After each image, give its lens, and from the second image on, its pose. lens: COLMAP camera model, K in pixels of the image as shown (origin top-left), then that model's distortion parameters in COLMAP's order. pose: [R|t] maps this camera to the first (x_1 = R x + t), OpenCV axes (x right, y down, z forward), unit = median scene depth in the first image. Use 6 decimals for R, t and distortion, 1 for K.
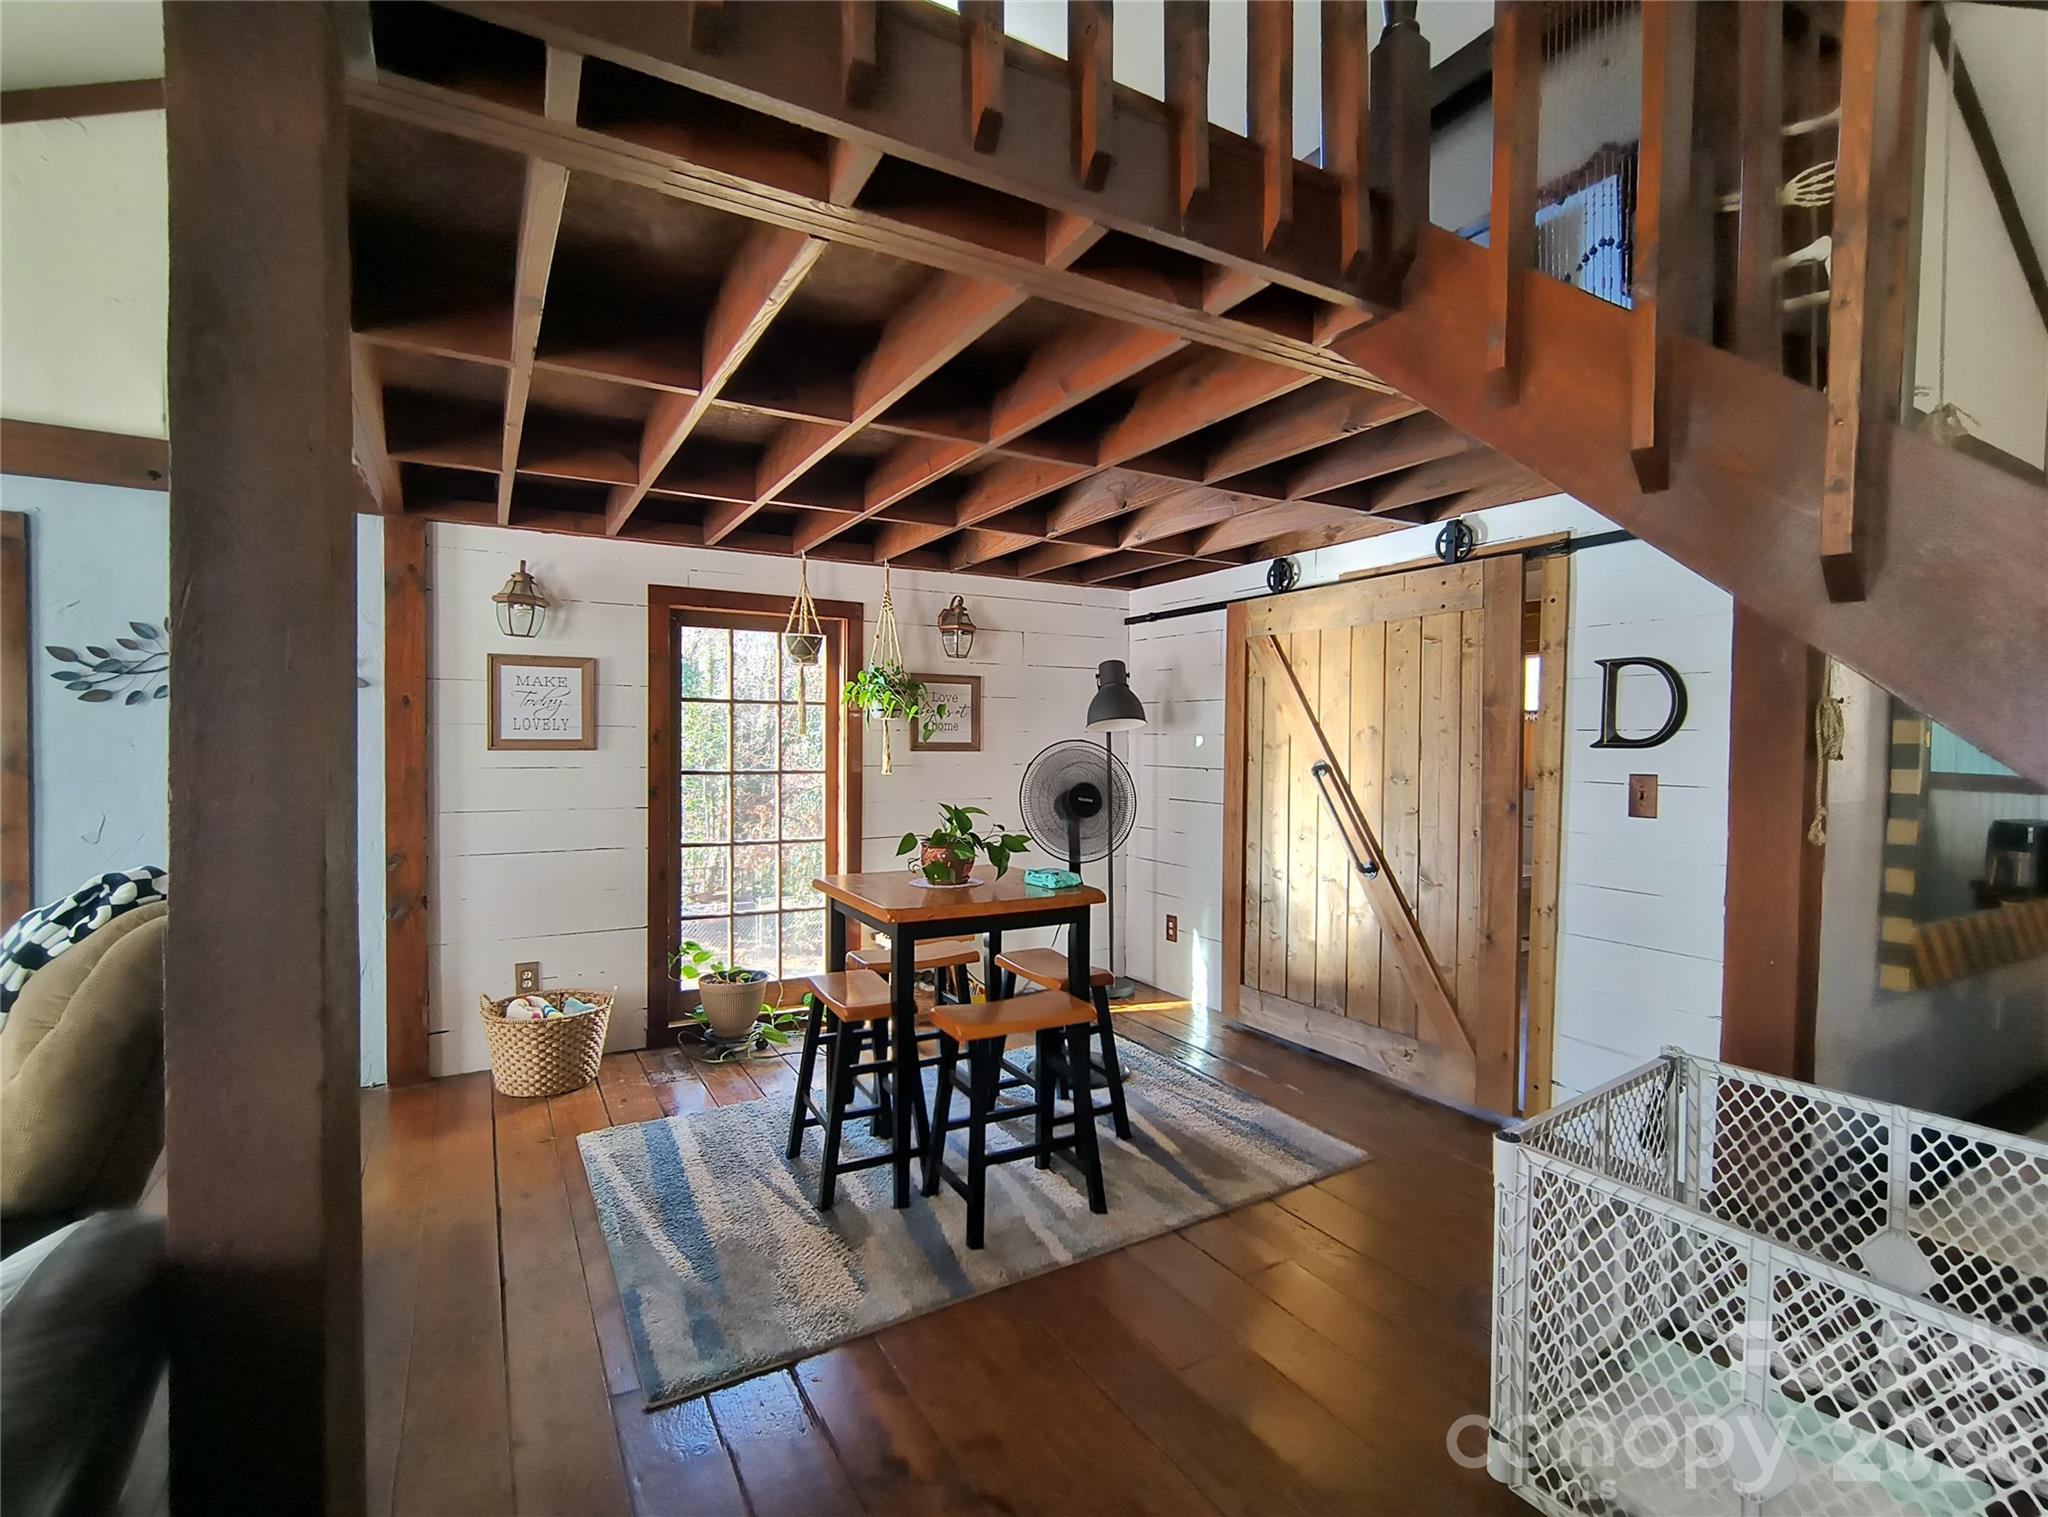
lens RADIAL K [[942.3, 0, 1023.0], [0, 942.3, 762.1], [0, 0, 1]] dist [0.002982, -0.000038]
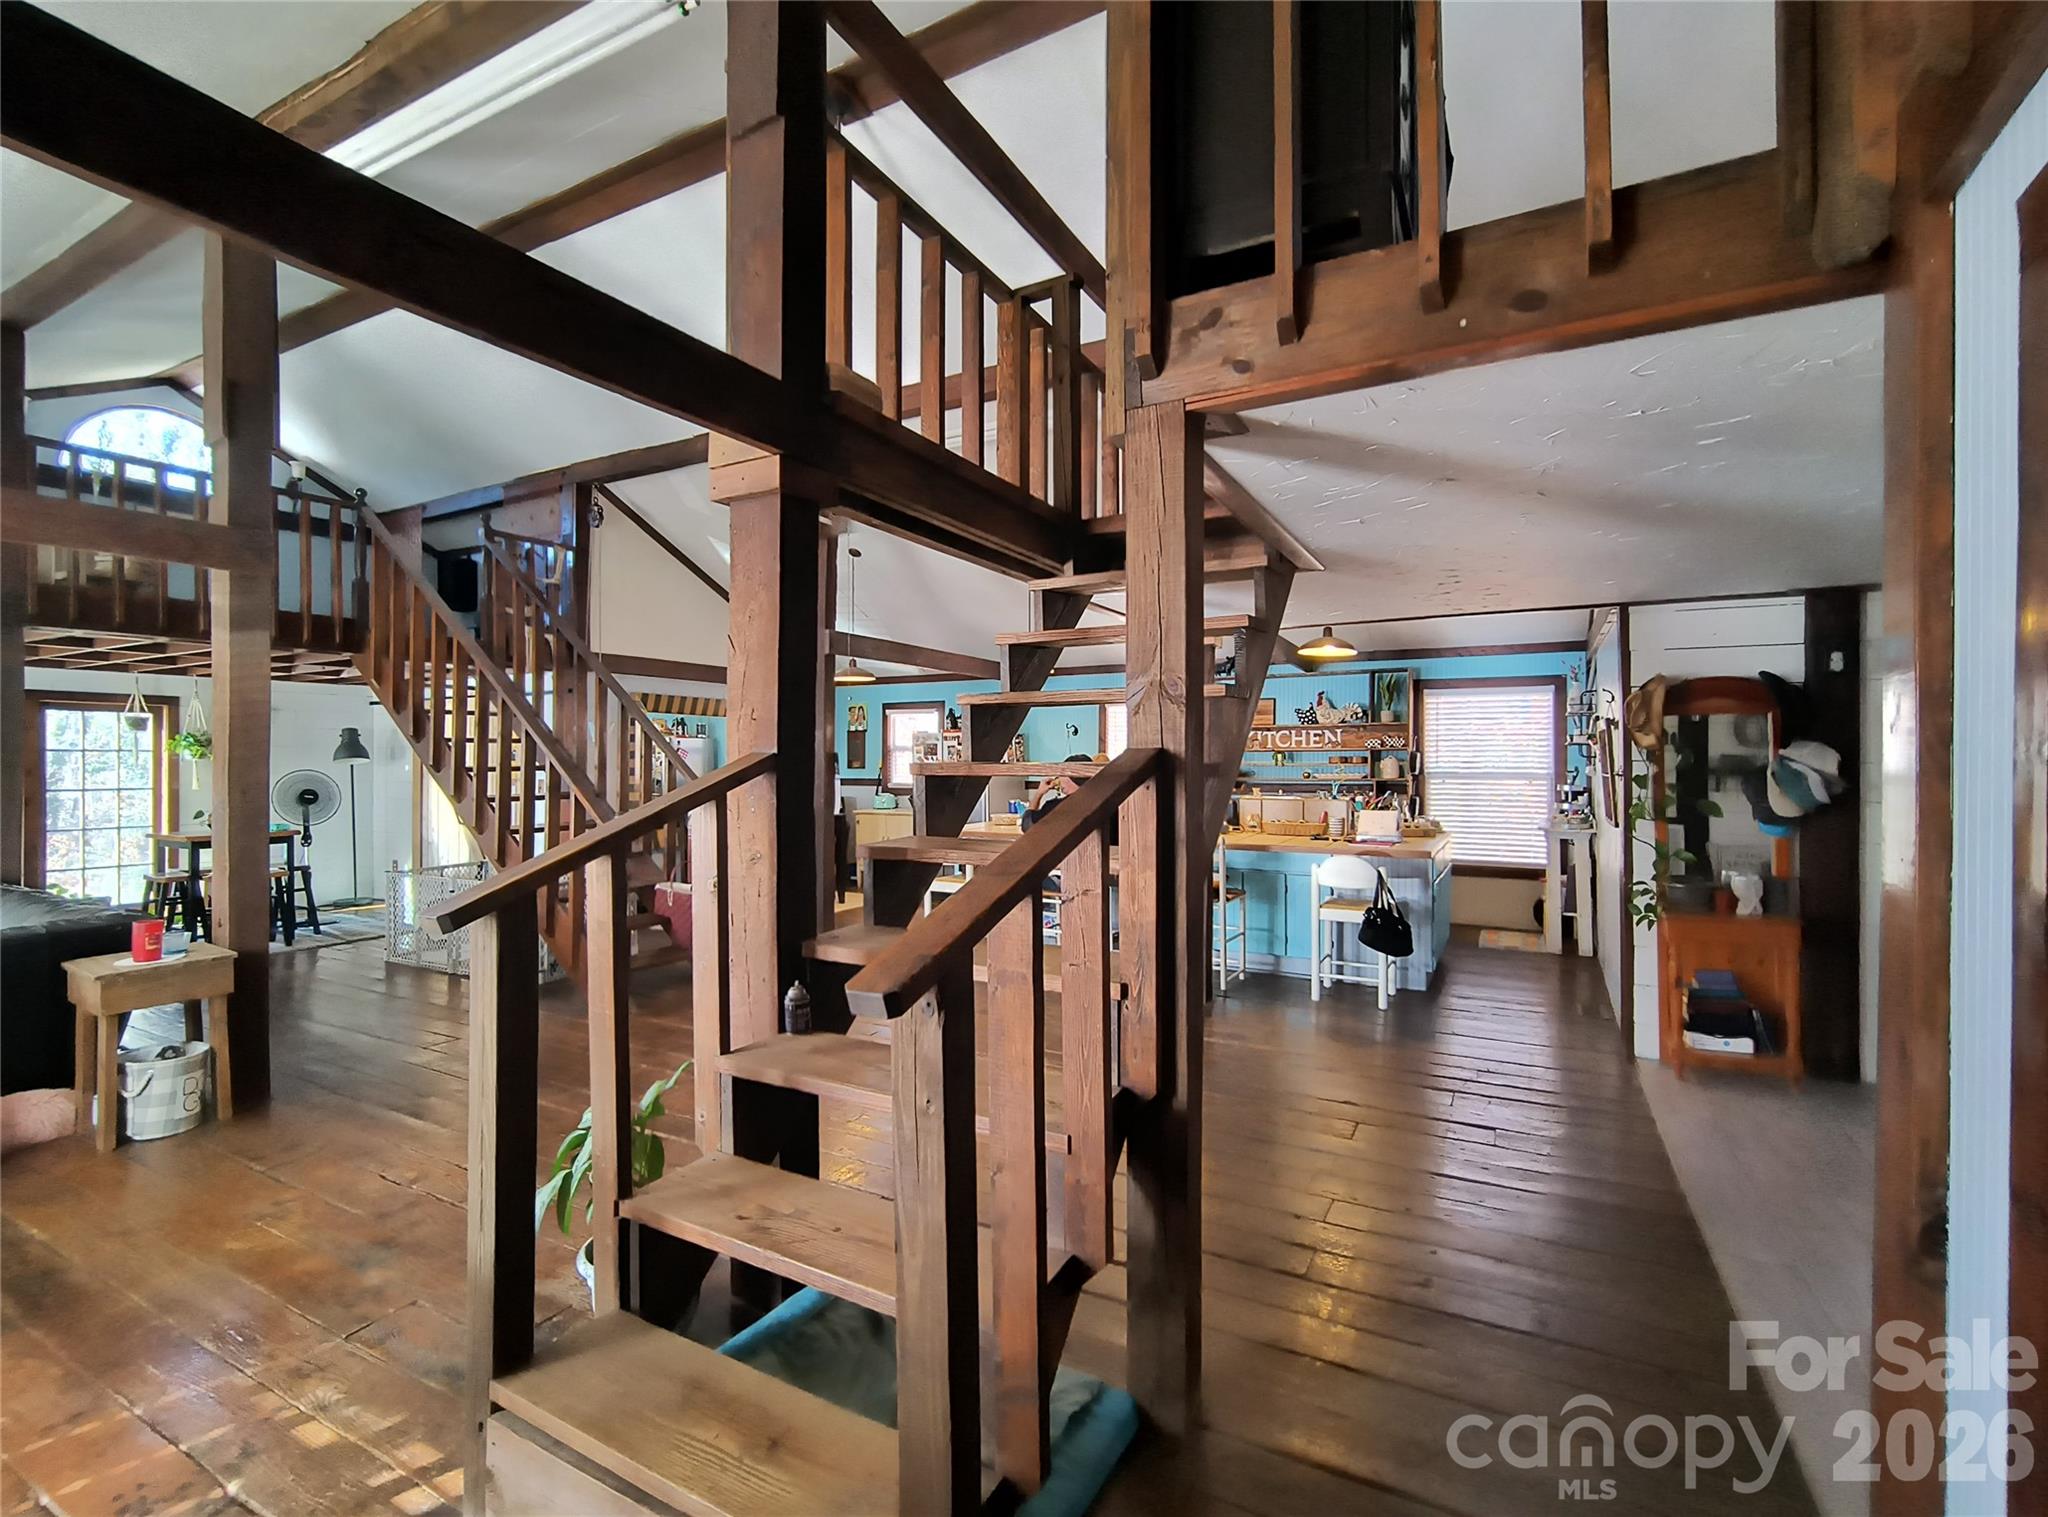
lens RADIAL K [[942.3, 0, 1024.9], [0, 942.3, 757.7], [0, 0, 1]] dist [0.002982, -0.000038]
pose [[0.857589, -0.007023, 0.514288, 0.311240], [0.020289, 0.999590, -0.020182, 0.022710], [-0.513936, 0.027742, 0.857380, -1.495381]]
